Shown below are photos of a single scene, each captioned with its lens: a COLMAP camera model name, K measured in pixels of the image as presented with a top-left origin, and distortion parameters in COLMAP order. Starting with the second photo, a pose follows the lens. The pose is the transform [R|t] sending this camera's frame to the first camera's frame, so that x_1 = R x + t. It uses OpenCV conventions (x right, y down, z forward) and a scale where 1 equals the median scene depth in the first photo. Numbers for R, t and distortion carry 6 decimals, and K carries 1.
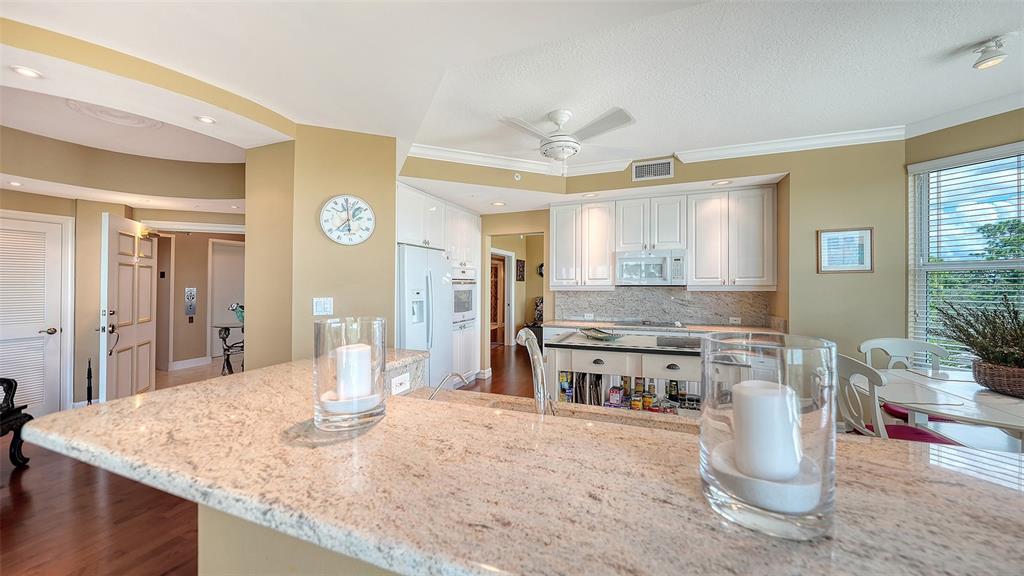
lens RADIAL K [[364.8, 0, 502.9], [0, 364.8, 284.3], [0, 0, 1]] dist [-0.002704, -0.000119]
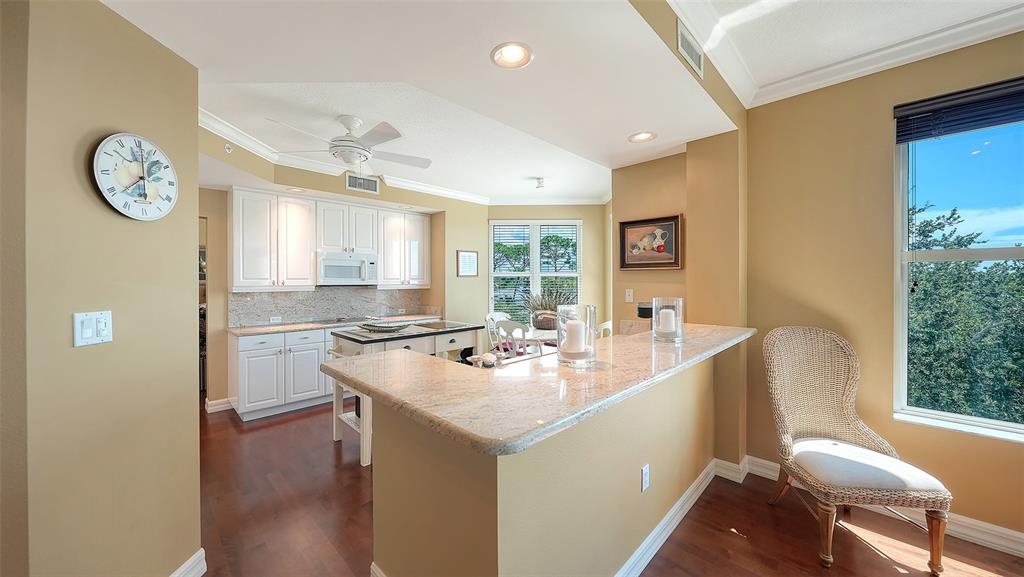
lens RADIAL K [[373.0, 0, 505.4], [0, 373.0, 284.7], [0, 0, 1]] dist [-0.001424, -0.000078]
pose [[0.385813, -0.006594, 0.922554, -0.517179], [0.004498, 0.999976, 0.005266, -0.002391], [-0.922566, 0.002118, 0.385833, 0.150550]]
